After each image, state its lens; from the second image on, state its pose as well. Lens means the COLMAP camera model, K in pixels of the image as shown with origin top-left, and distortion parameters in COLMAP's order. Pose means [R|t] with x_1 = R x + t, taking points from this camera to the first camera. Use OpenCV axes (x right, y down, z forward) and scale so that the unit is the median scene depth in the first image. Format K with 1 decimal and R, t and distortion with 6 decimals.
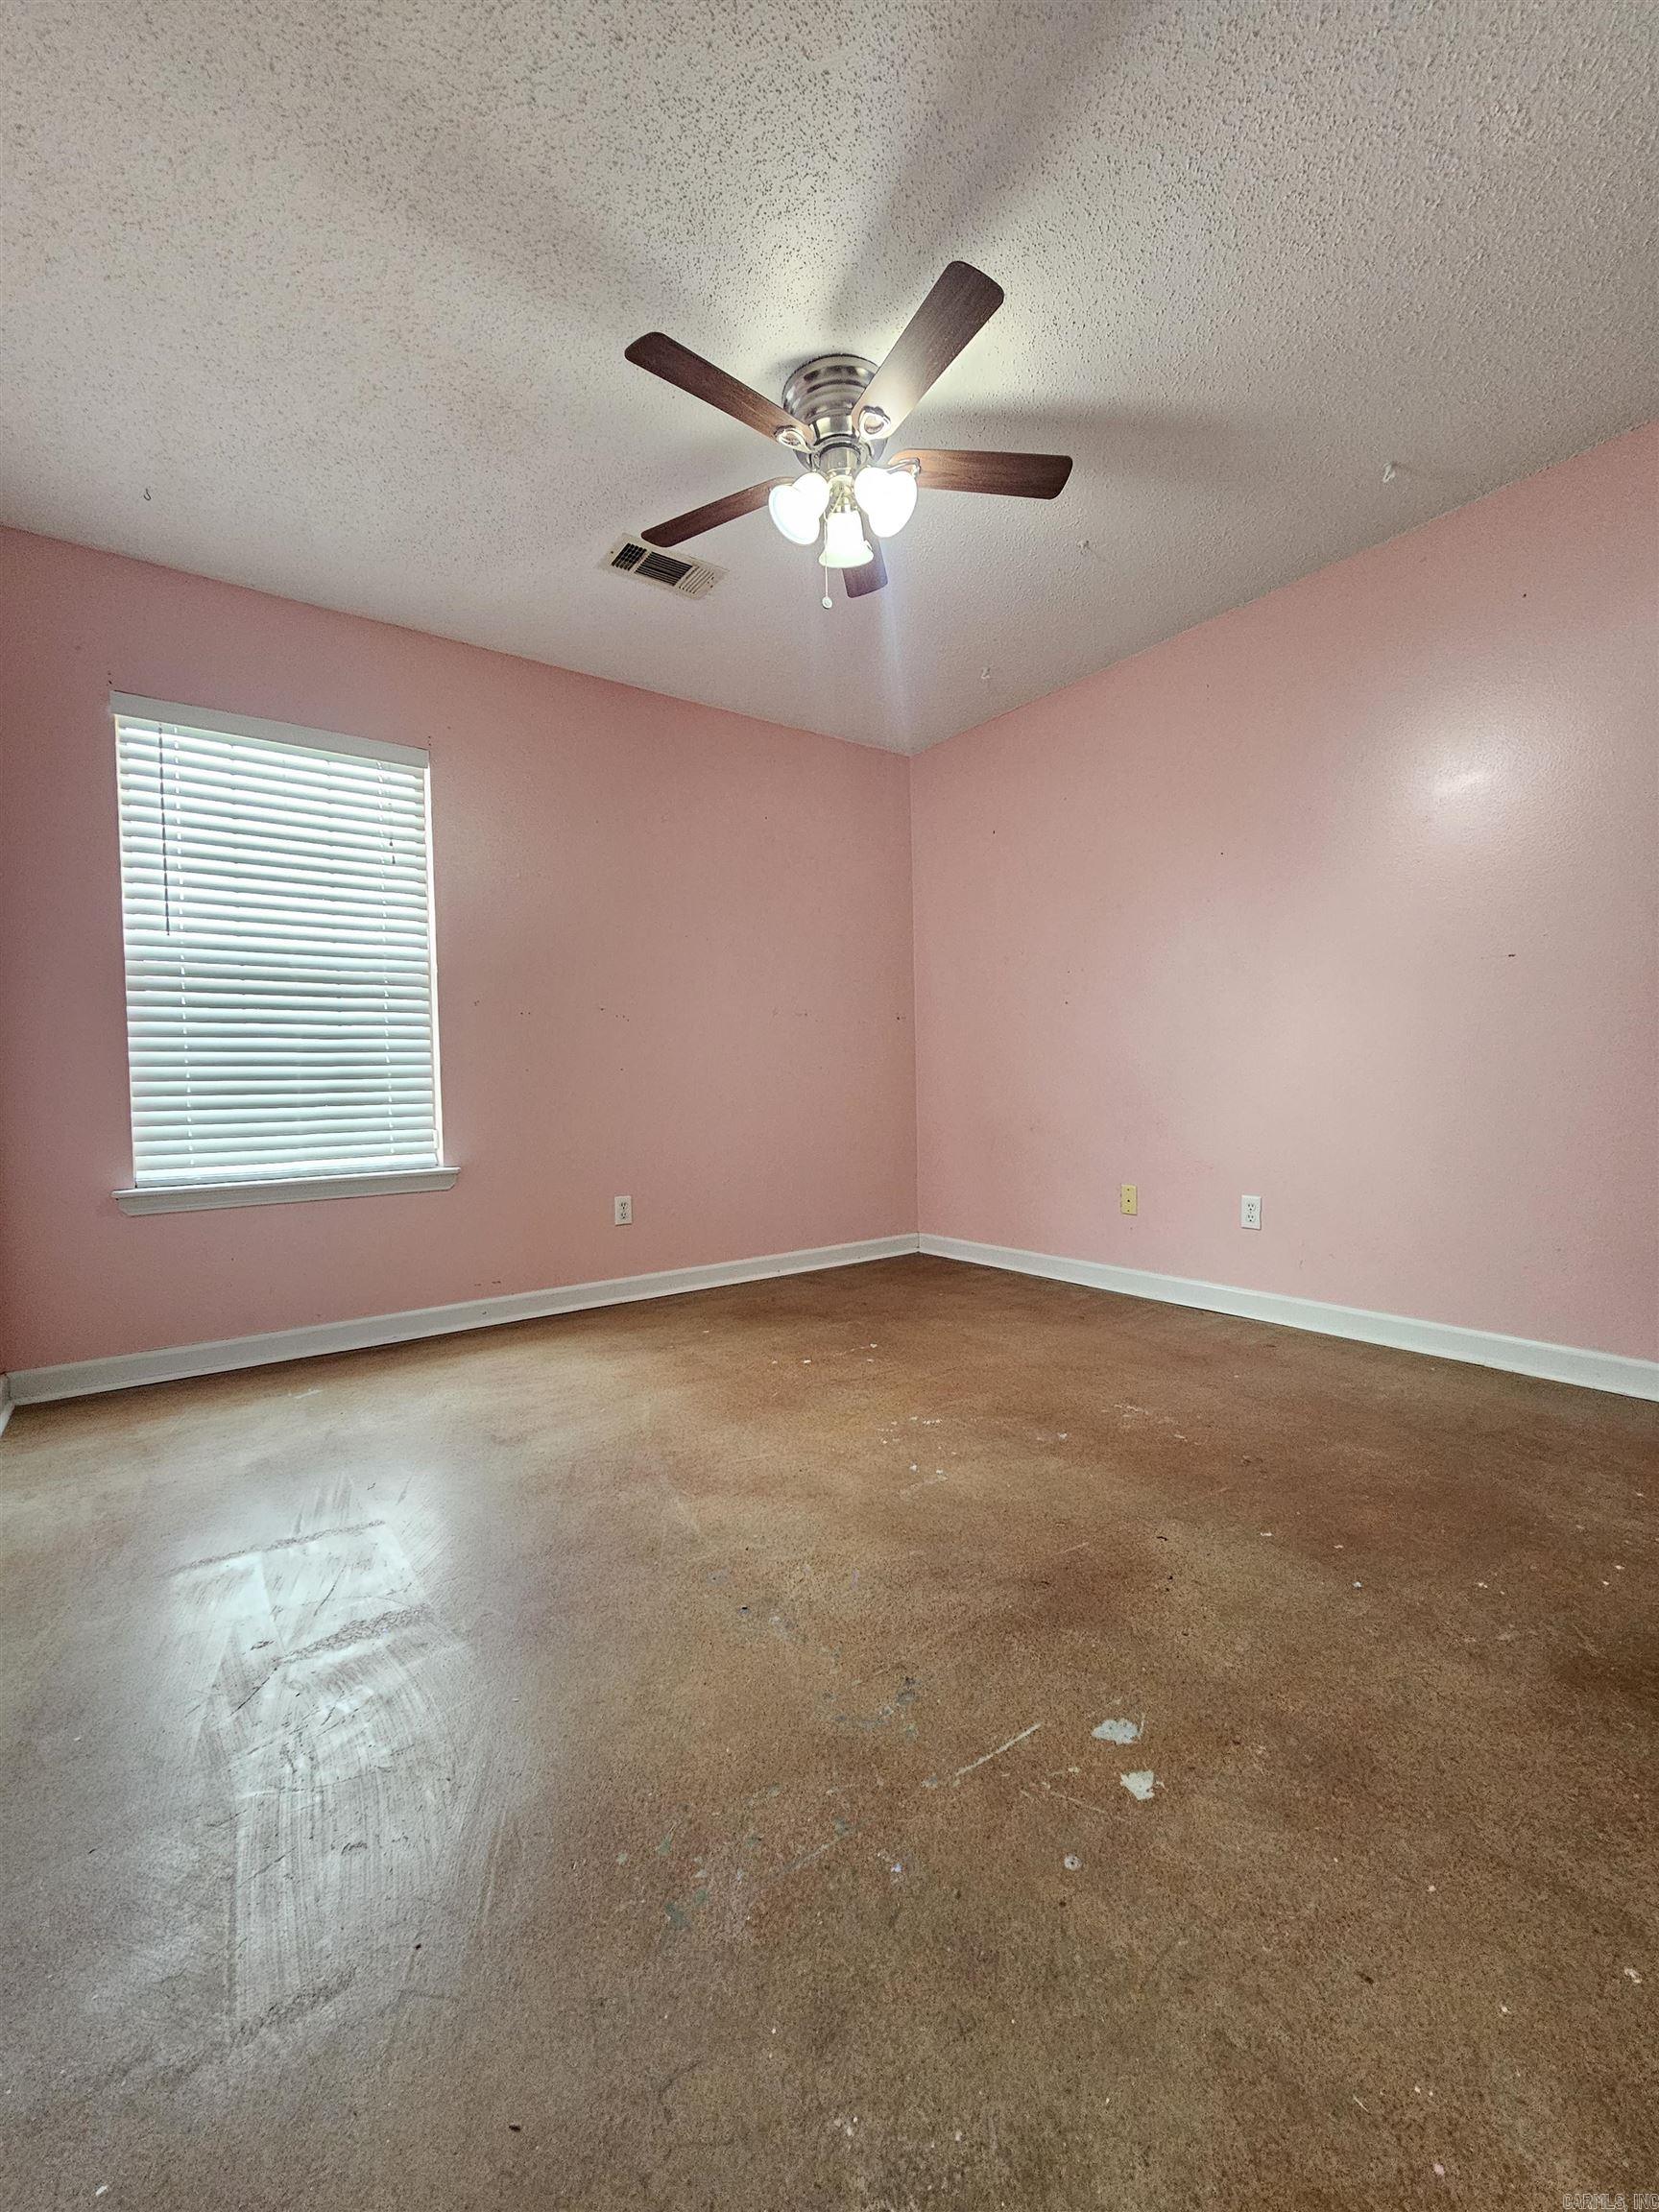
lens RADIAL K [[909.2, 0, 829.5], [0, 909.2, 1106.0], [0, 0, 1]] dist [-0.003584, -0.001417]
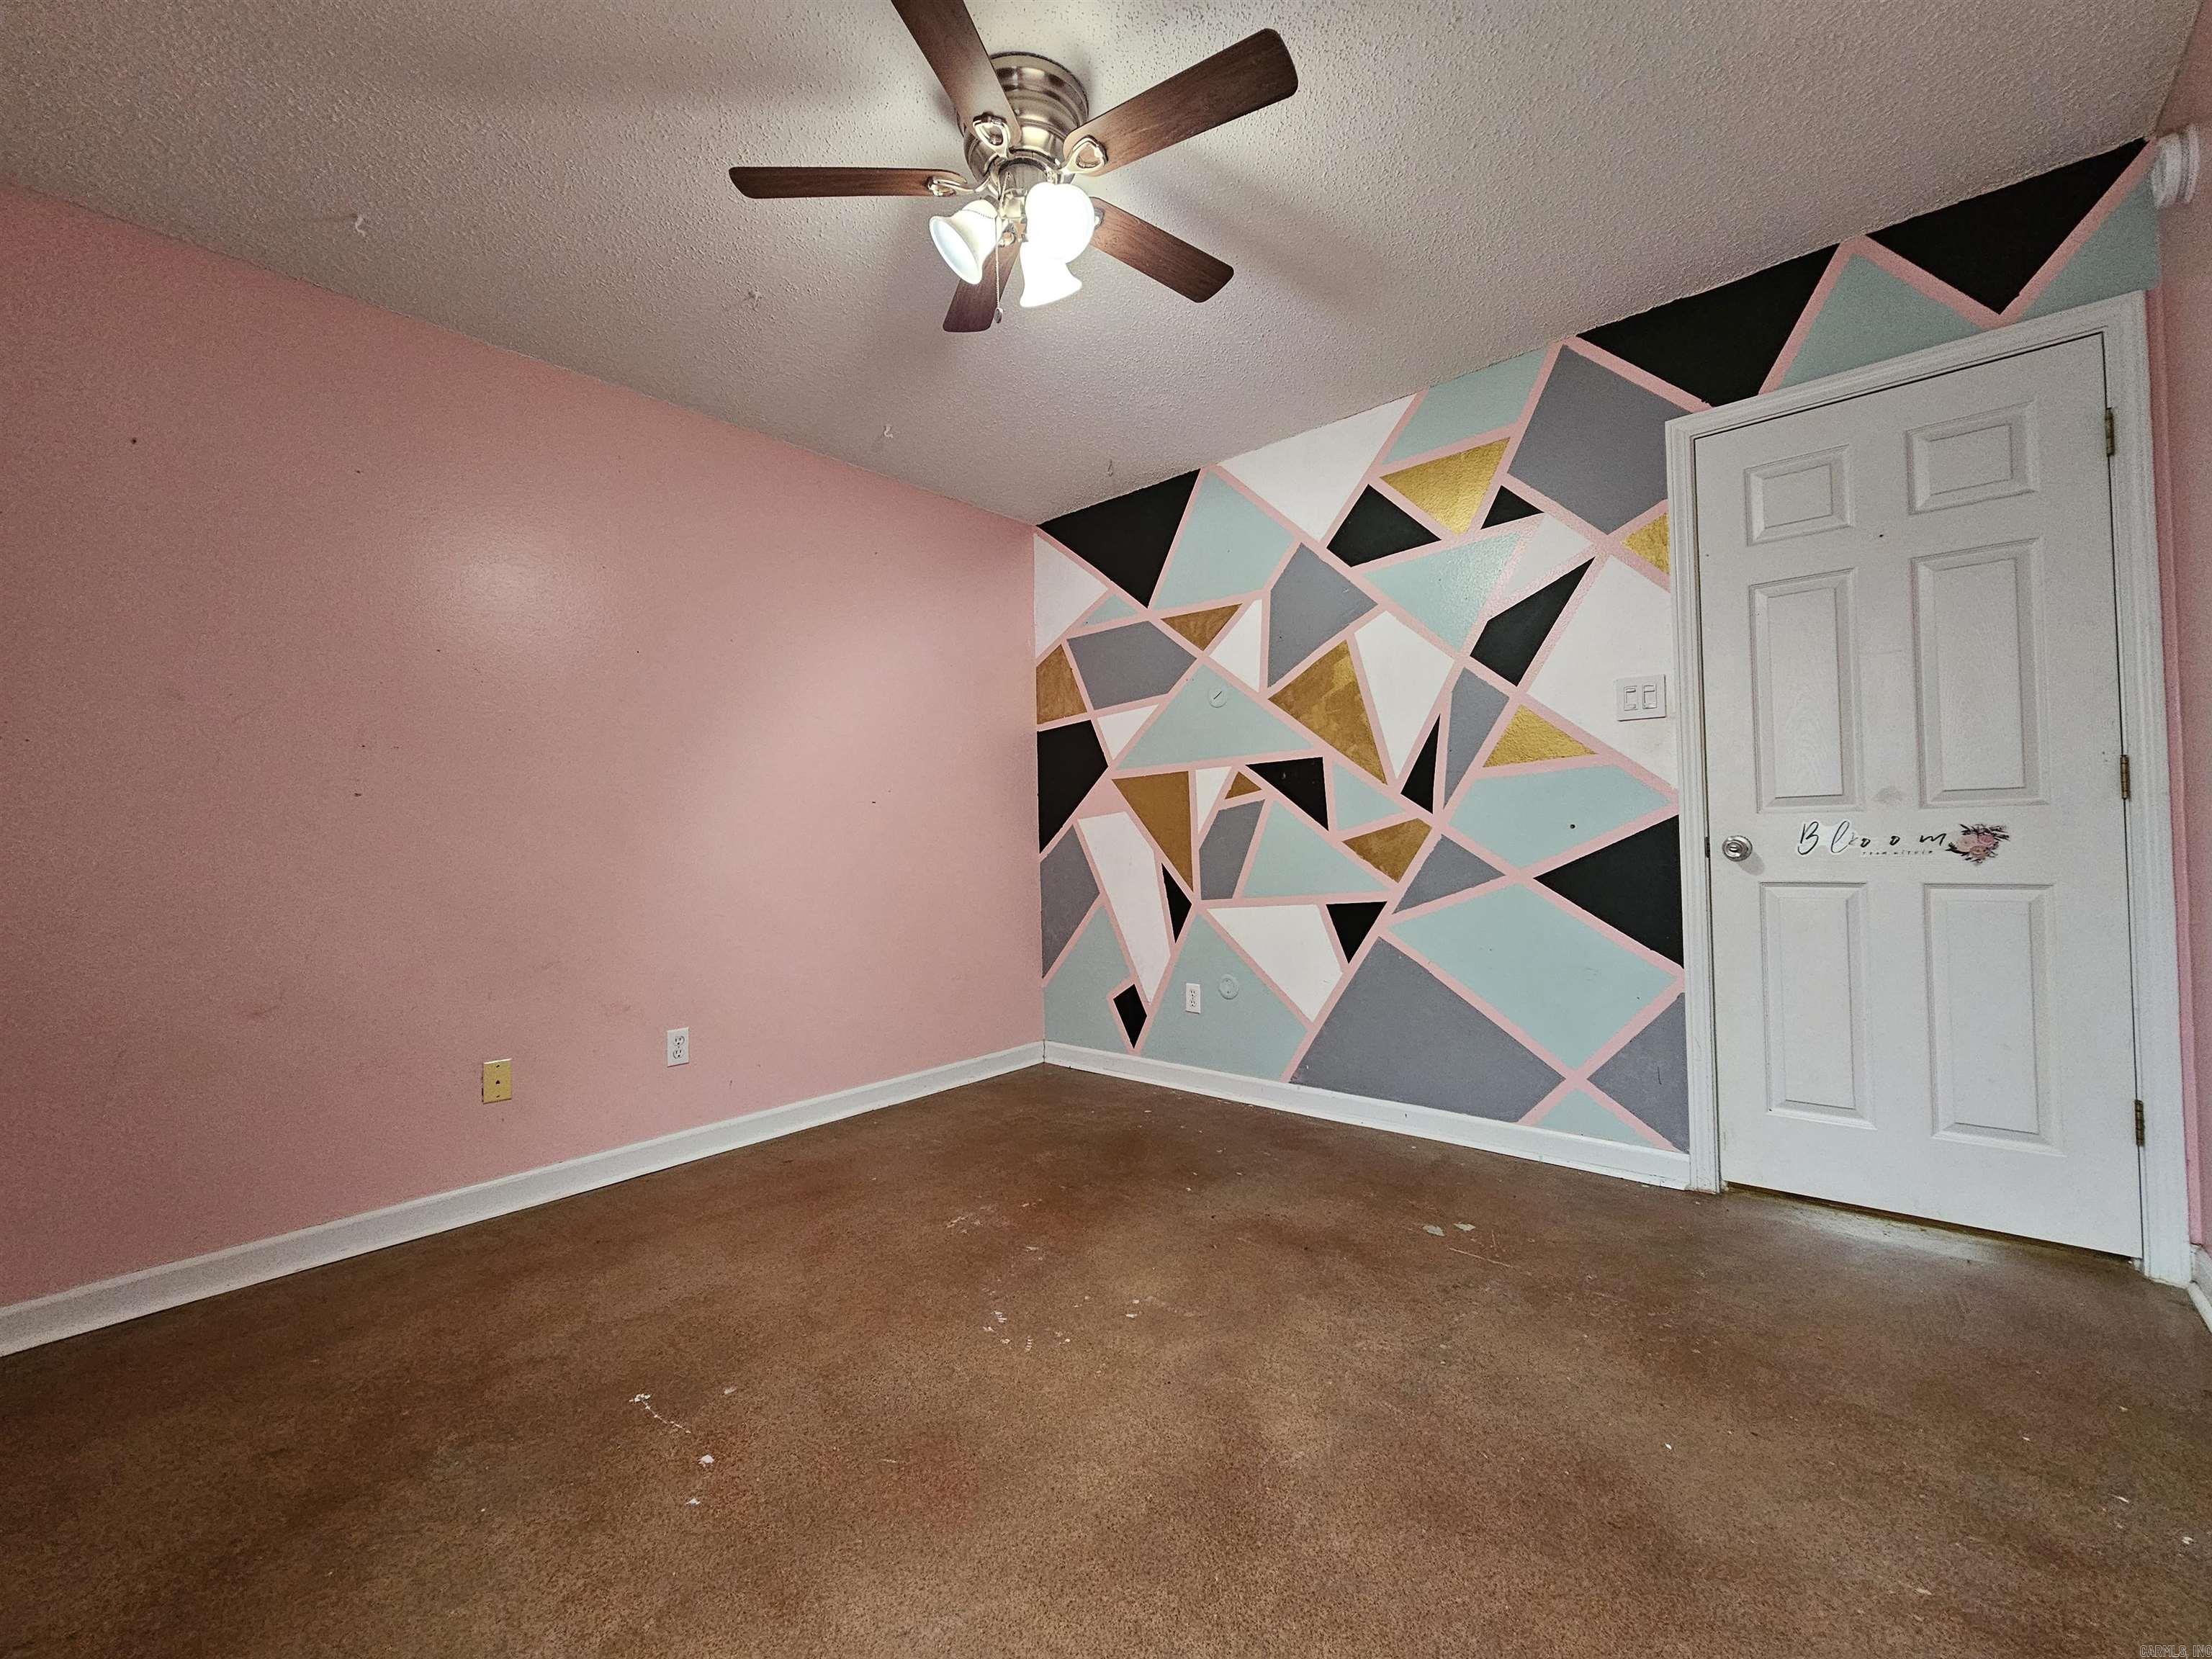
lens RADIAL K [[909.2, 0, 1112.2], [0, 909.2, 827.2], [0, 0, 1]] dist [-0.003584, -0.001417]
pose [[-0.214186, 0.037864, 0.976059, -0.747661], [0.056010, 0.998080, -0.026428, -0.078852], [-0.975186, 0.049009, -0.215895, 1.051478]]
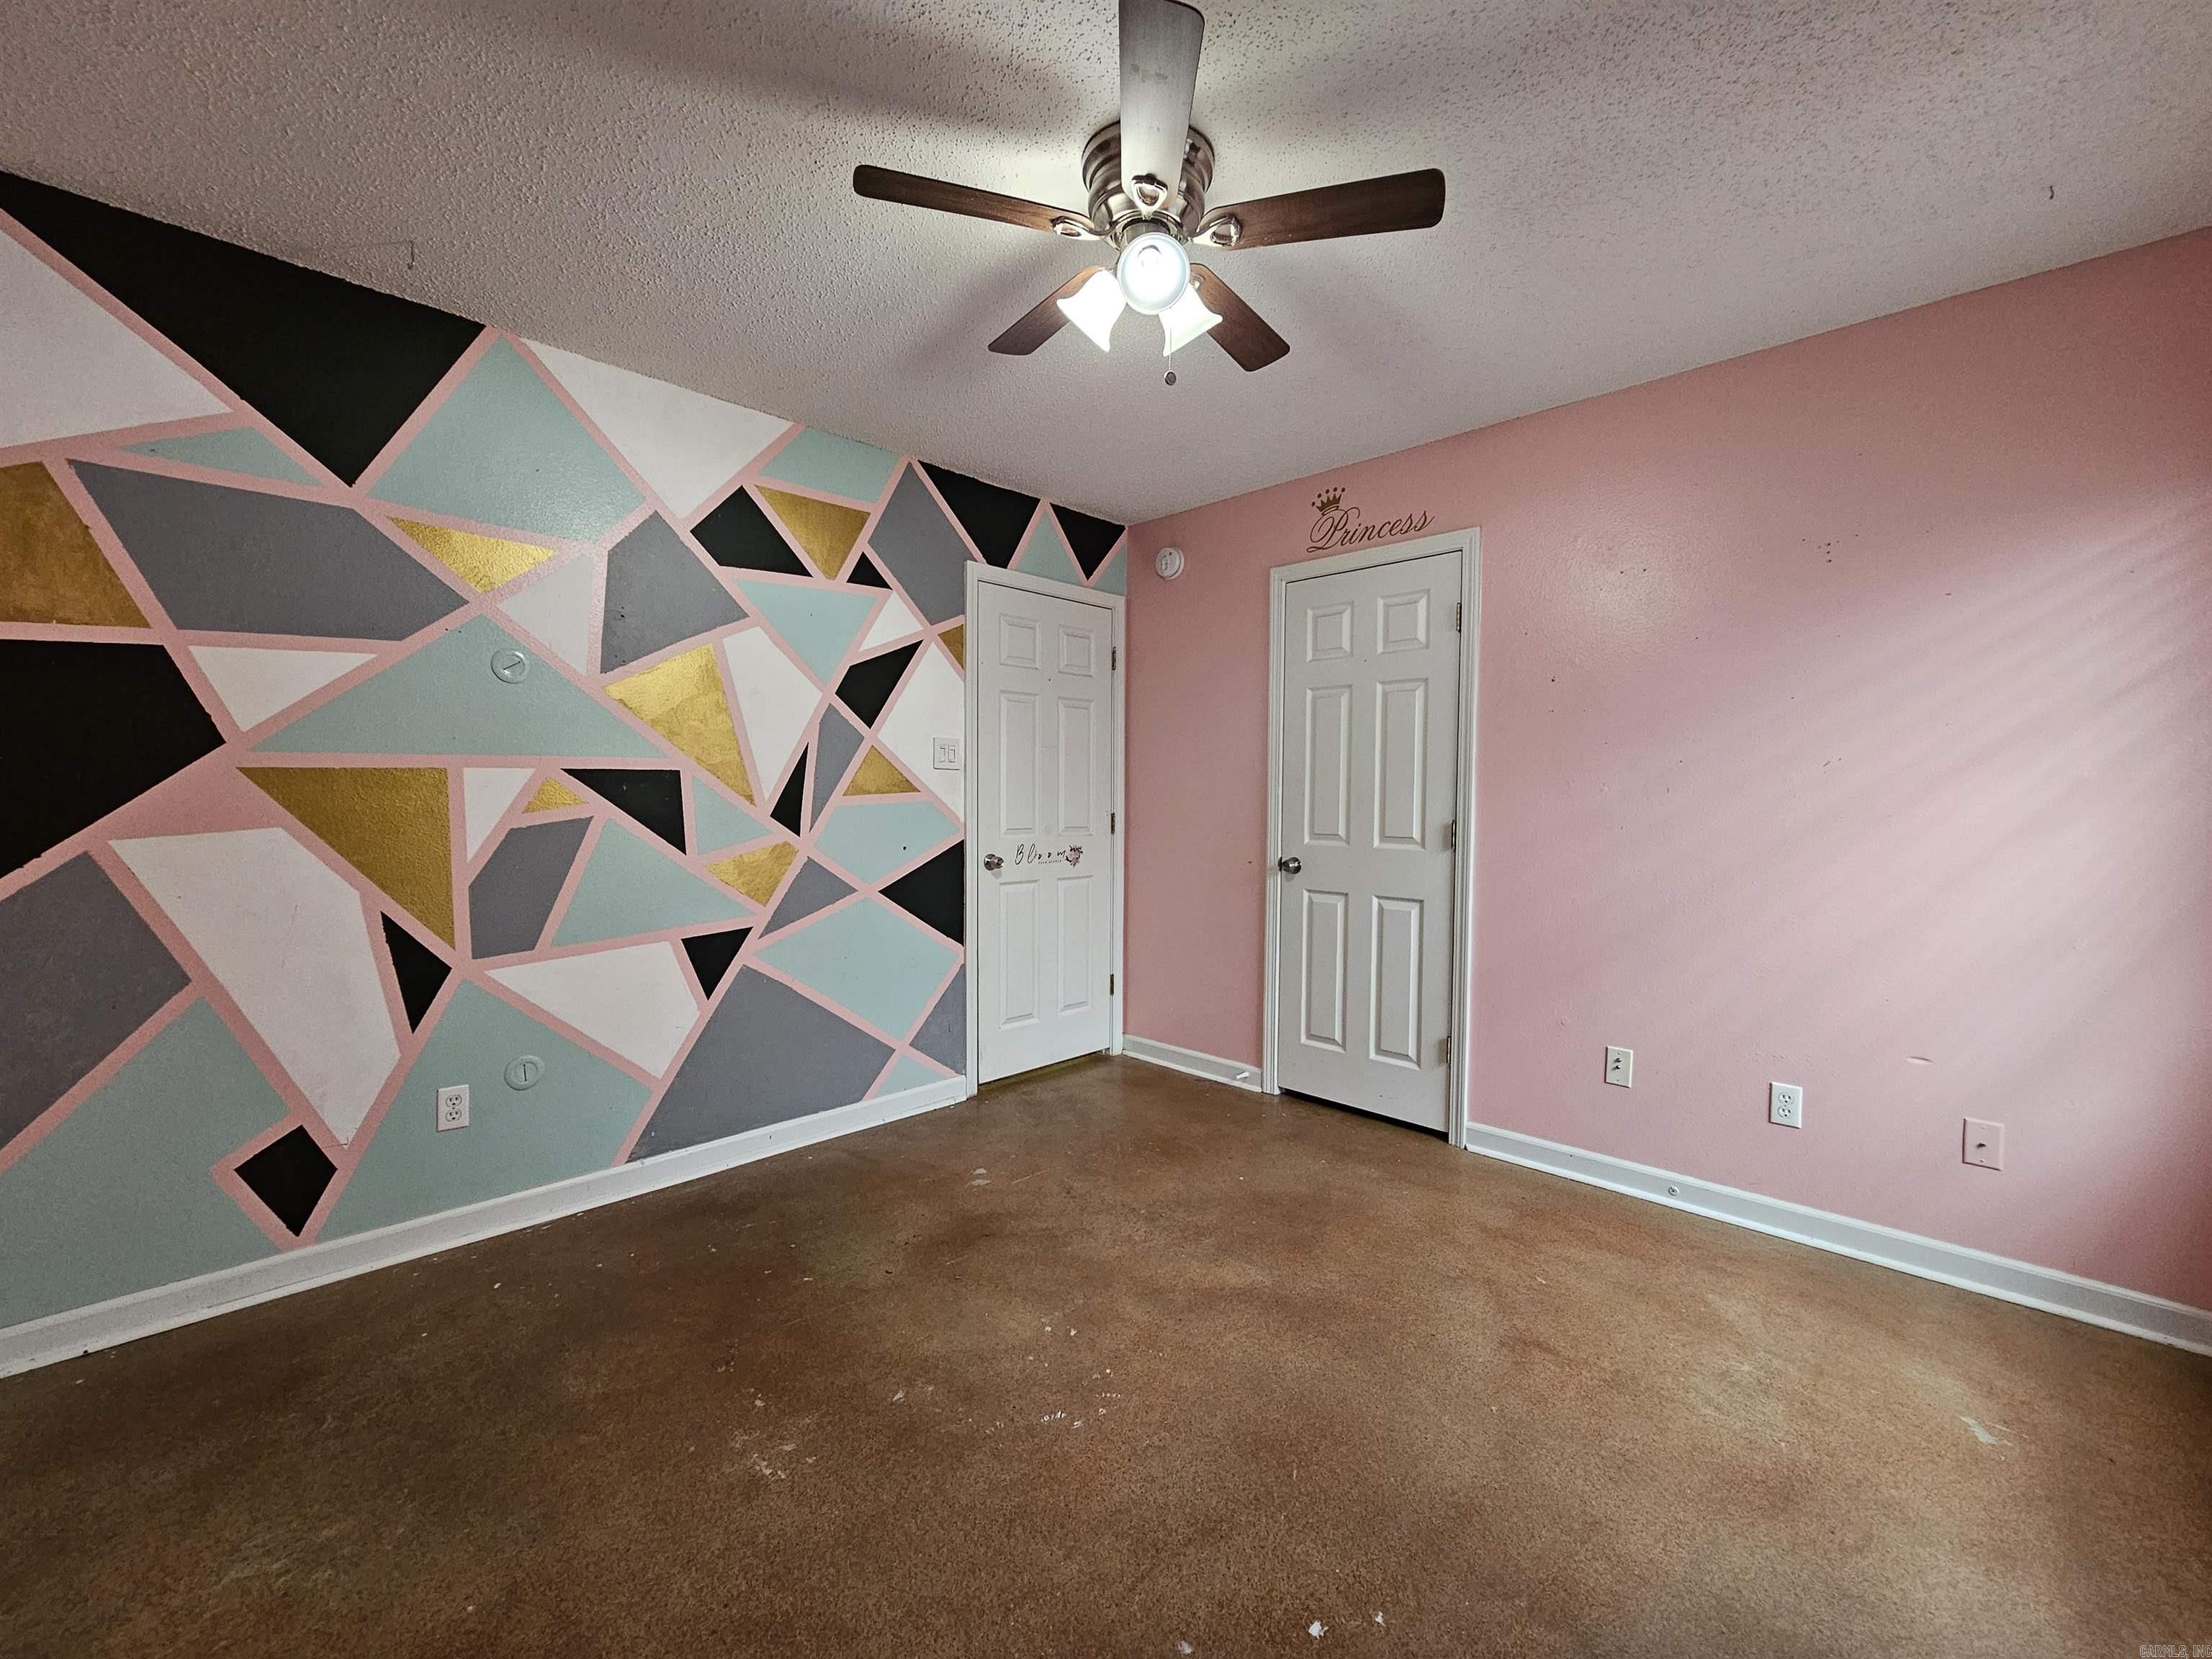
lens RADIAL K [[909.2, 0, 1112.2], [0, 909.2, 827.2], [0, 0, 1]] dist [-0.003584, -0.001417]
pose [[-0.986485, 0.019552, -0.162680, 0.178730], [0.009659, 0.998068, 0.061383, -0.199211], [0.163566, 0.058982, -0.984768, 1.729002]]
